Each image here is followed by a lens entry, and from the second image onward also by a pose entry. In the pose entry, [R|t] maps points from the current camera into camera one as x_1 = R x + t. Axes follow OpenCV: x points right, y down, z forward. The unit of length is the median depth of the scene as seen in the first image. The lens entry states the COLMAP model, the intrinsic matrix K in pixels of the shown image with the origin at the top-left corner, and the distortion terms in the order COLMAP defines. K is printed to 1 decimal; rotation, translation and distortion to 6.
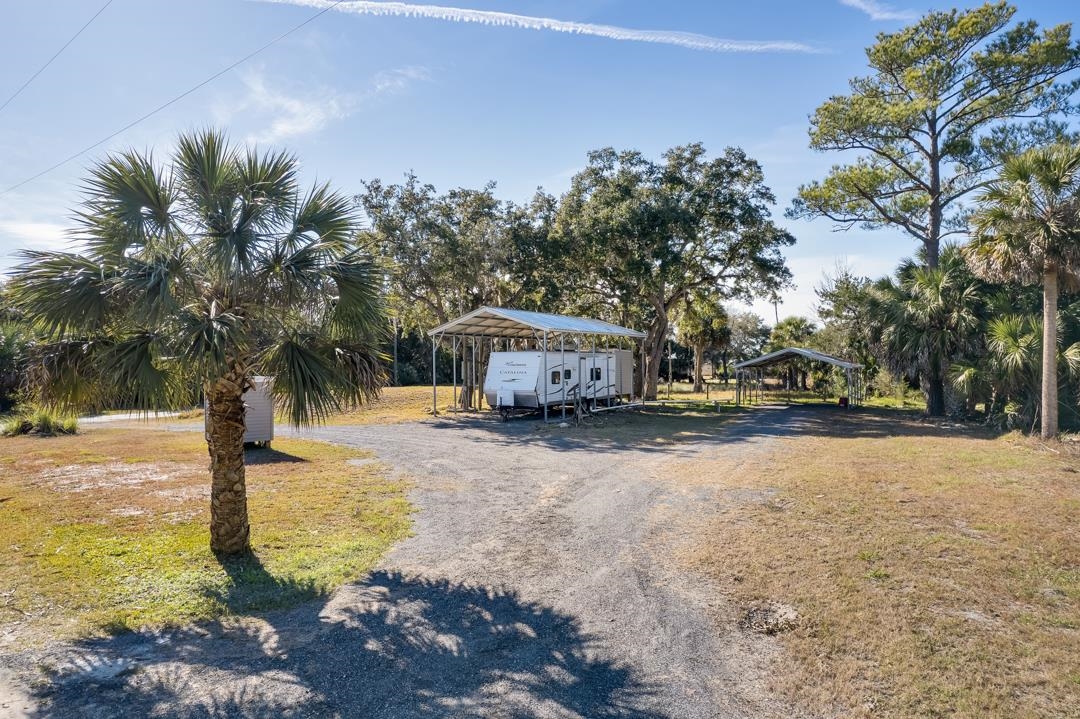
lens RADIAL K [[694.7, 0, 559.4], [0, 694.7, 362.7], [0, 0, 1]] dist [0.002656, -0.000189]
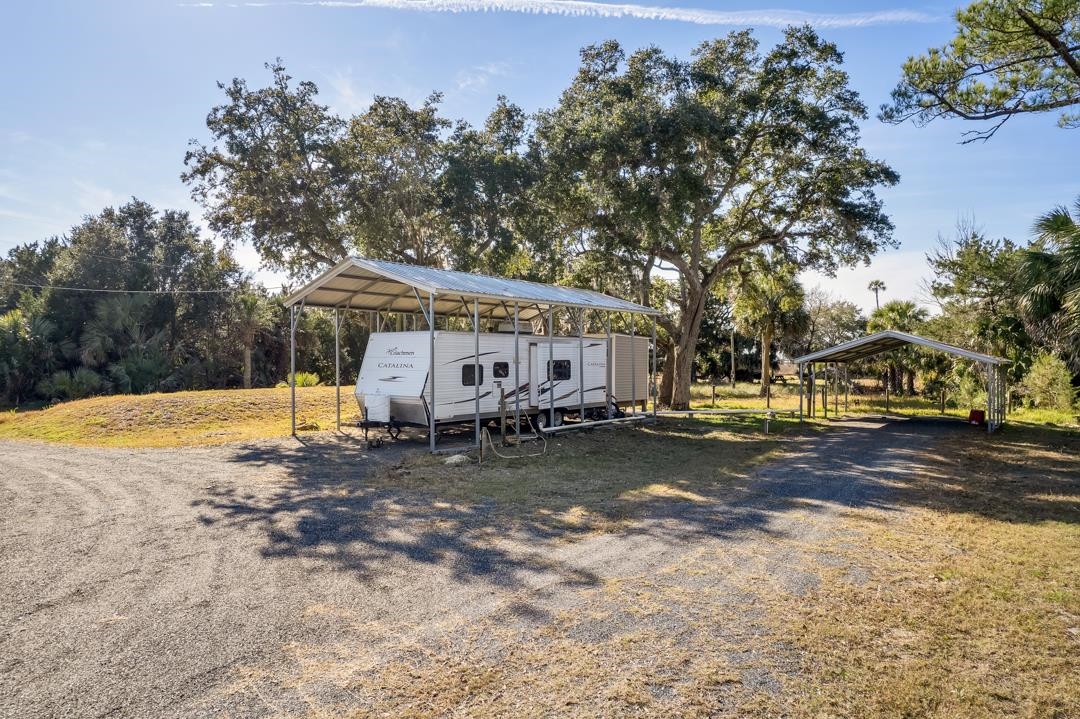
lens RADIAL K [[697.0, 0, 540.0], [0, 697.0, 359.5], [0, 0, 1]] dist [-0.065062, 0.064463]
pose [[0.987881, 0.005667, -0.155109, 0.094452], [-0.005902, 0.999982, -0.001053, 0.005605], [0.155100, 0.001956, 0.987897, 0.271068]]
